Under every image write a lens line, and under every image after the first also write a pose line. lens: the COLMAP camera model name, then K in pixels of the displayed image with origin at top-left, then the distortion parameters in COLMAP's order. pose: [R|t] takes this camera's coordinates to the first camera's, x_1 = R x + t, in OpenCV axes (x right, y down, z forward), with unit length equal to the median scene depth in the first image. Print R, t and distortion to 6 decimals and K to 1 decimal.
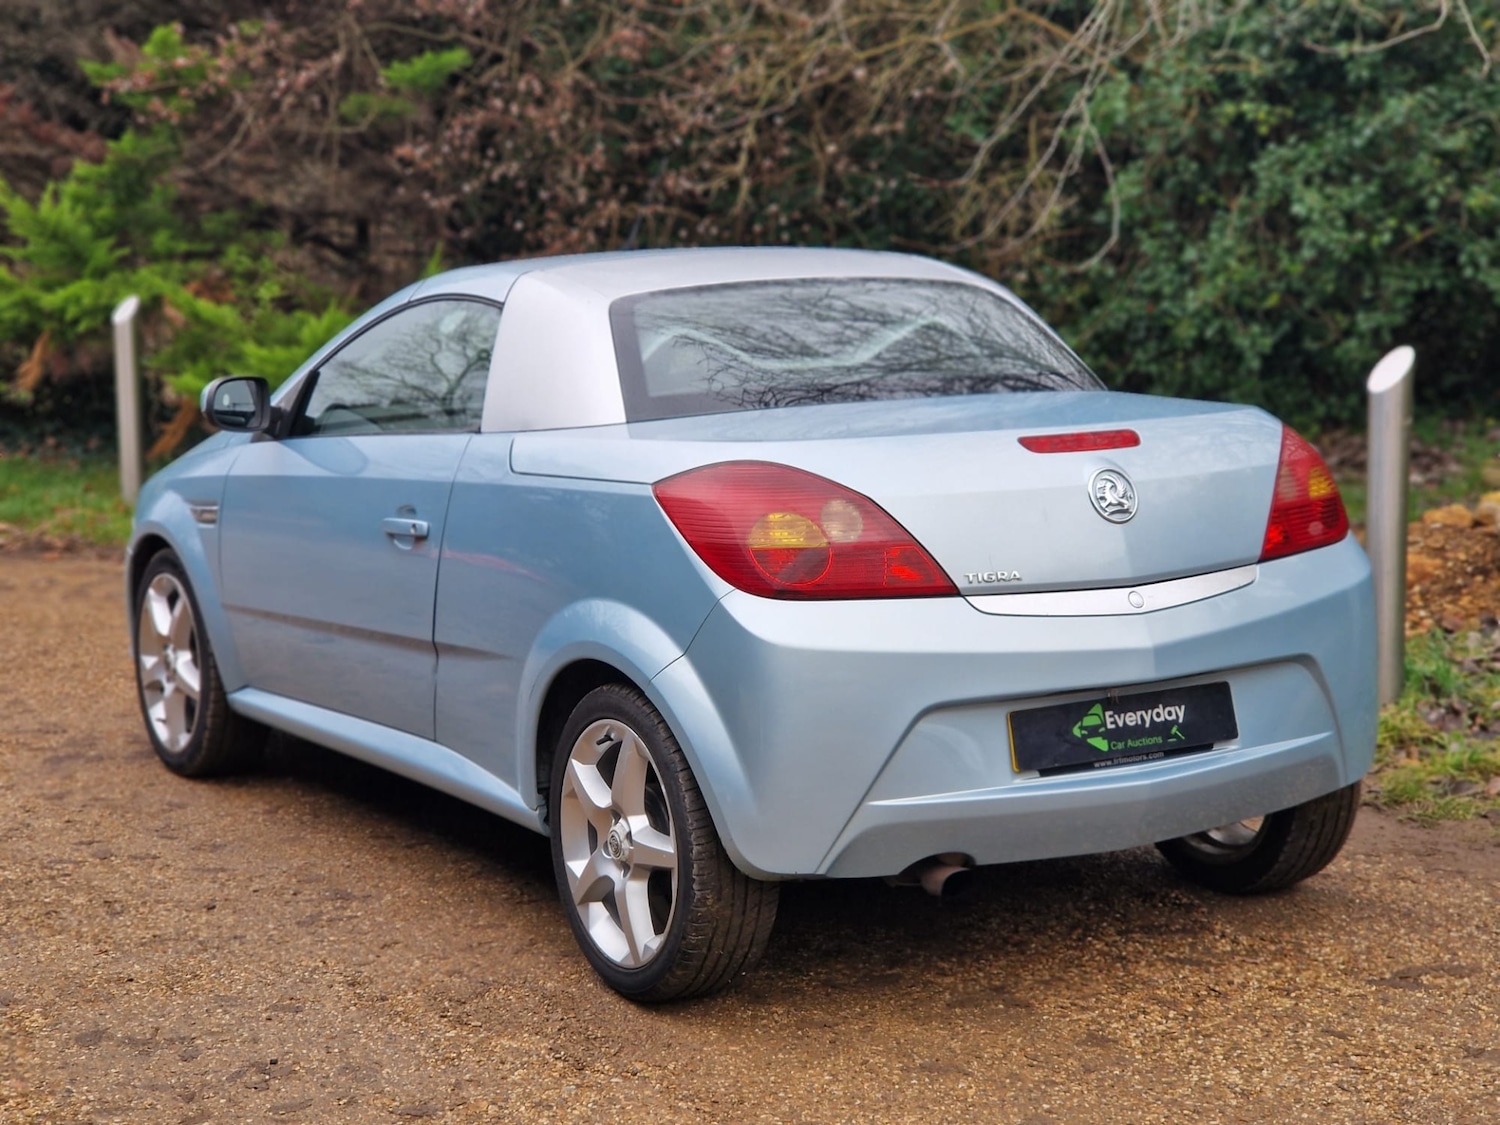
lens RADIAL K [[2812.8, 0, 752.5], [0, 2812.8, 533.8], [0, 0, 1]] dist [0.031481, 0.208548]
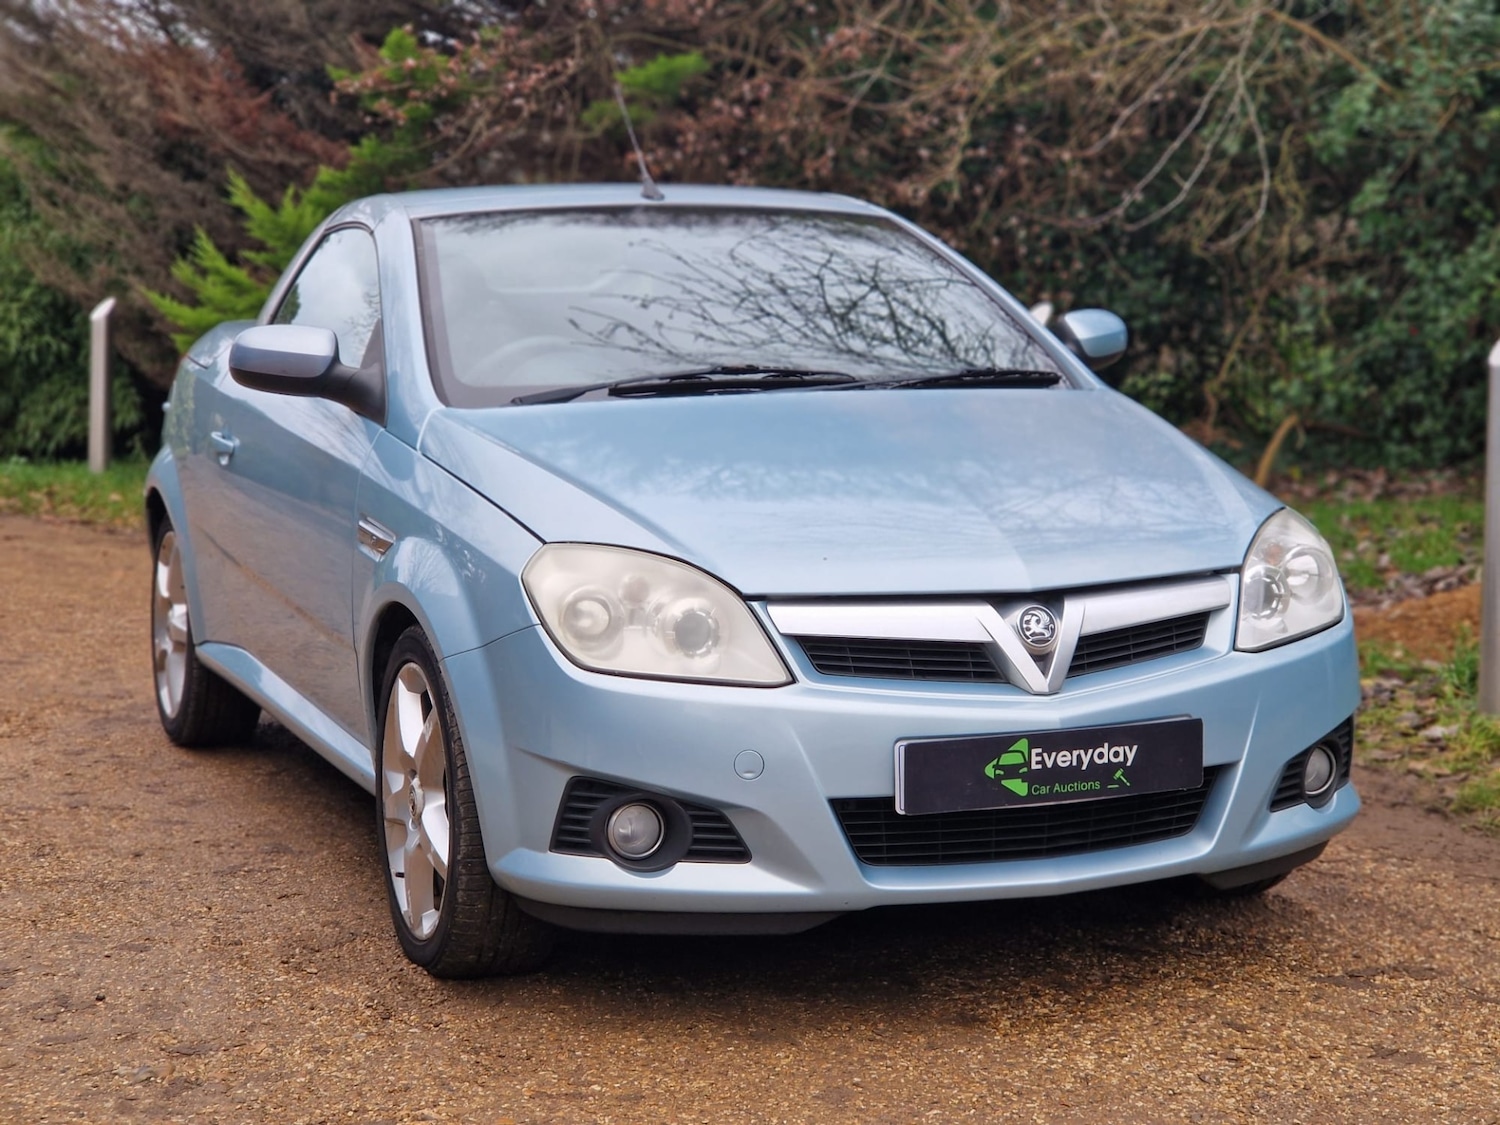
lens RADIAL K [[2806.9, 0, 776.1], [0, 2806.9, 563.3], [0, 0, 1]] dist [0.027360, 0.252121]
pose [[0.988445, 0.029945, -0.148591, 0.141701], [-0.032894, 0.999307, -0.017423, 0.039720], [0.147966, 0.022110, 0.988745, 0.084010]]
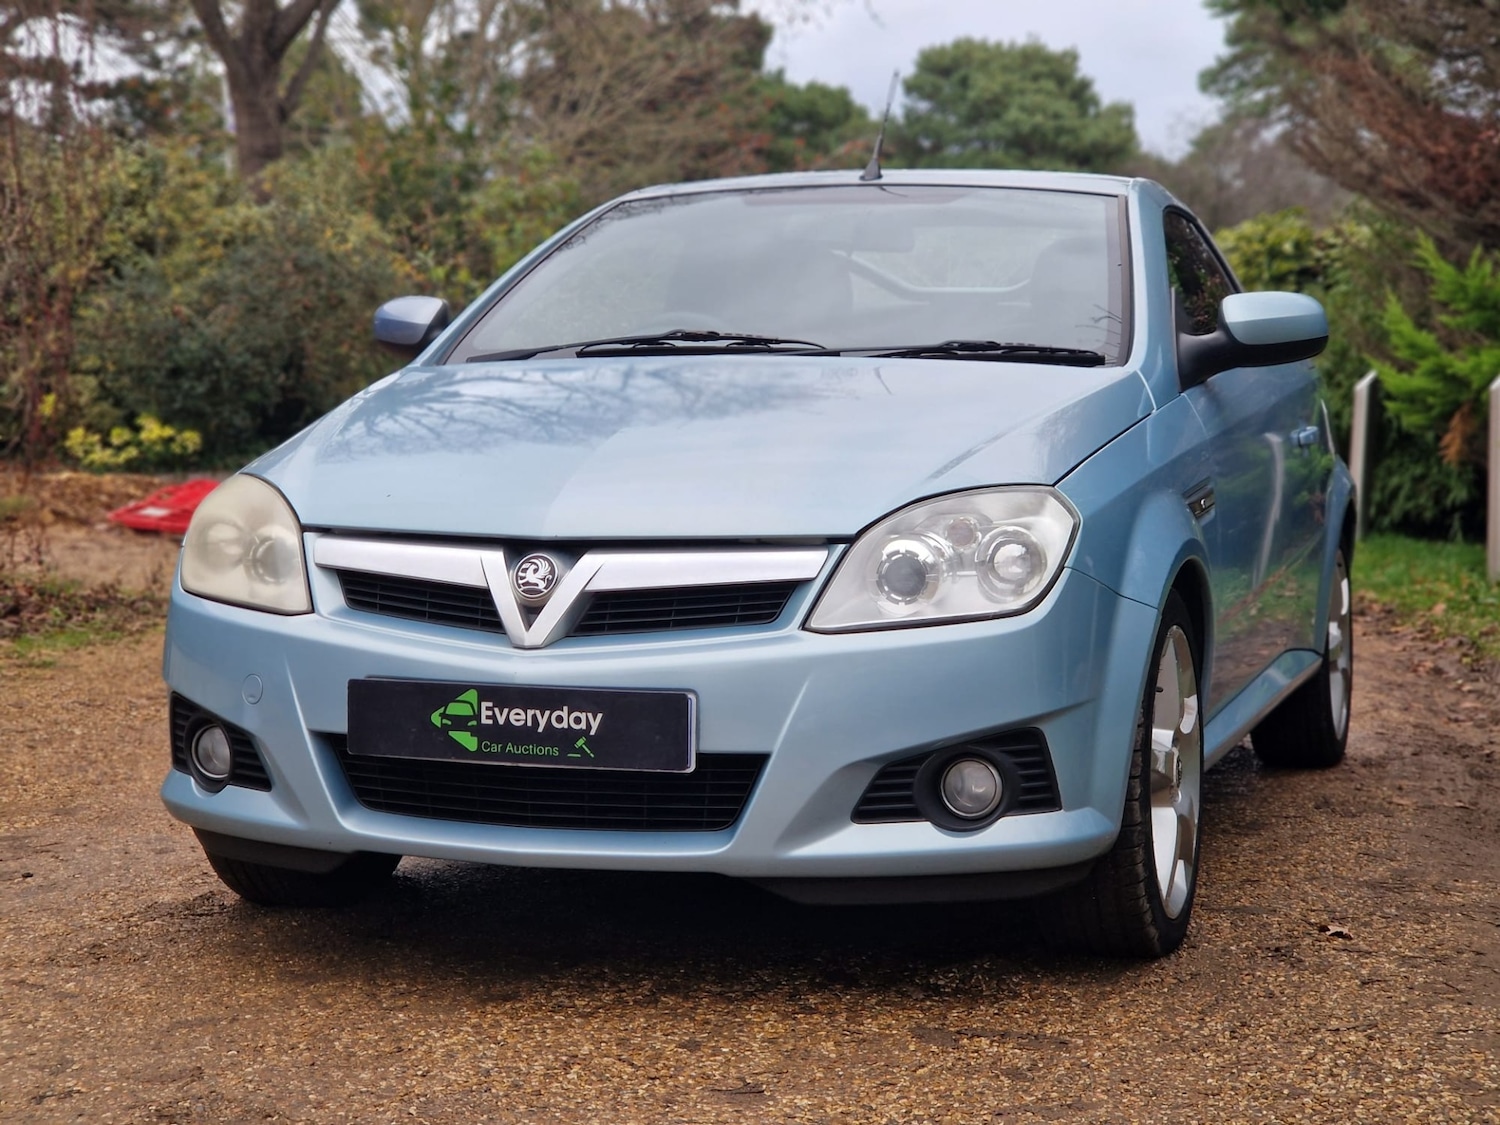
lens RADIAL K [[2804.4, 0, 750.2], [0, 2804.4, 562.9], [0, 0, 1]] dist [0.020412, 0.299270]
pose [[0.671873, 0.074299, -0.736930, 0.573835], [-0.119338, 0.992816, -0.008705, 0.037969], [0.730989, 0.093792, 0.675913, 0.358190]]
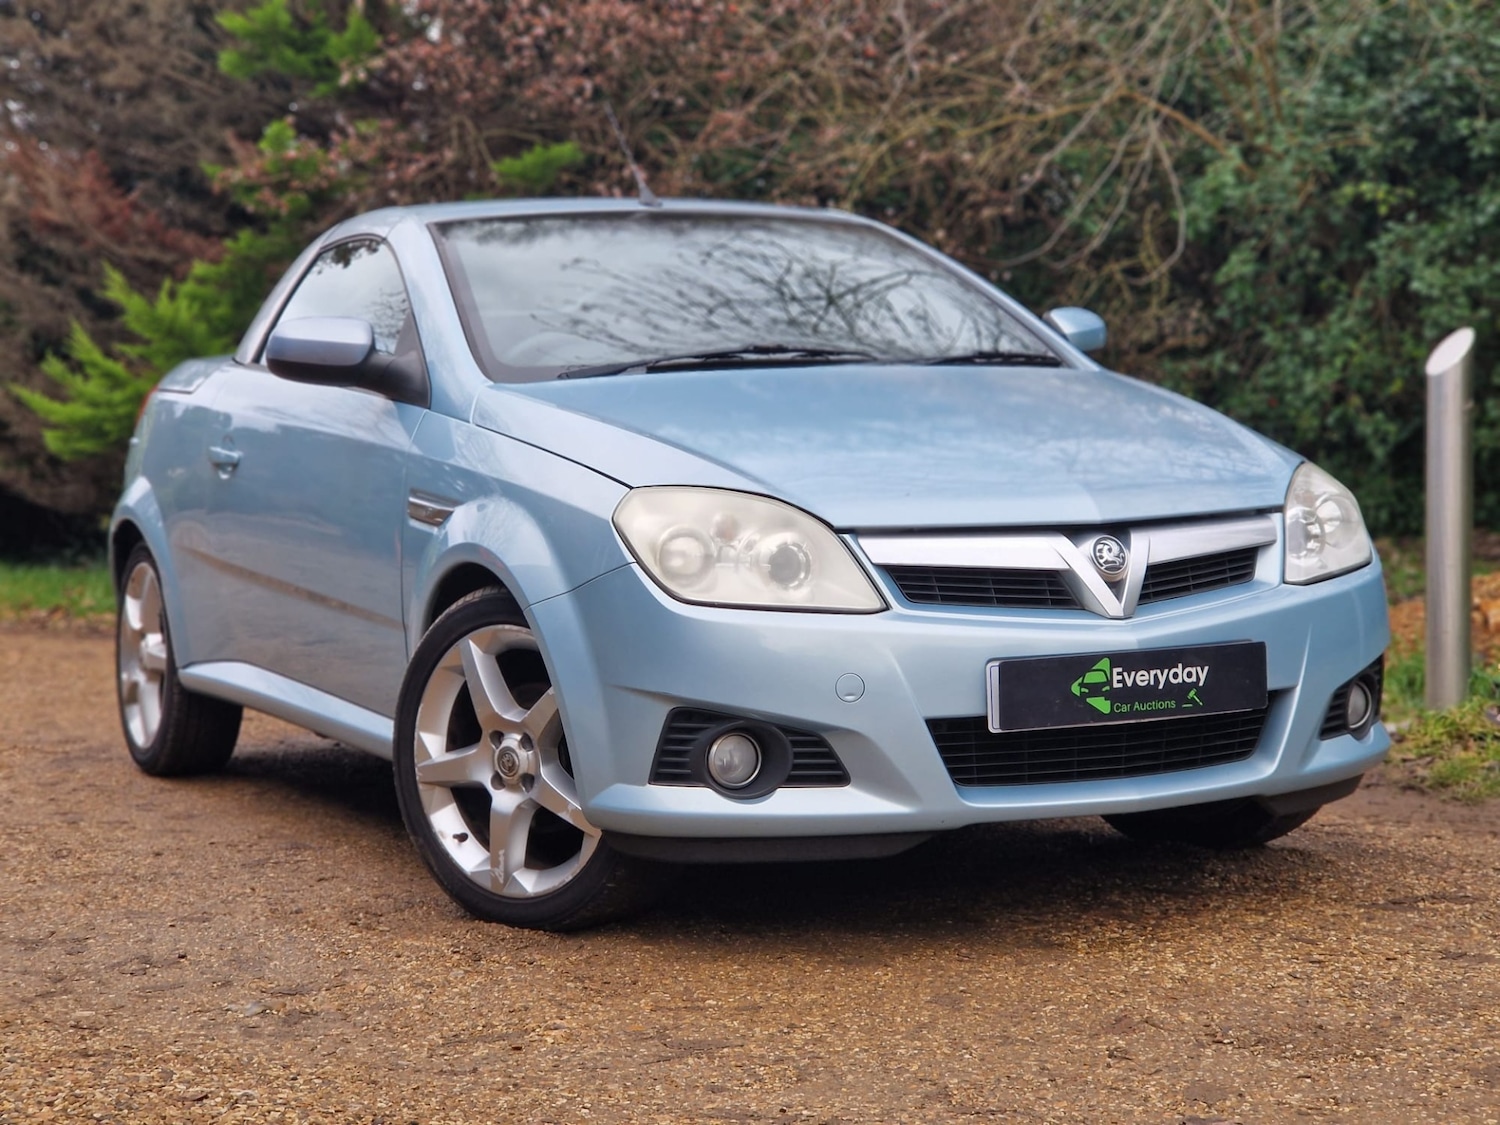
lens RADIAL K [[2806.0, 0, 745.7], [0, 2806.0, 508.6], [0, 0, 1]] dist [0.044051, 0.135307]
pose [[0.996730, 0.001987, -0.080775, 0.074229], [-0.009451, 0.995702, -0.092128, 0.091937], [0.080244, 0.092590, 0.992466, 0.053477]]
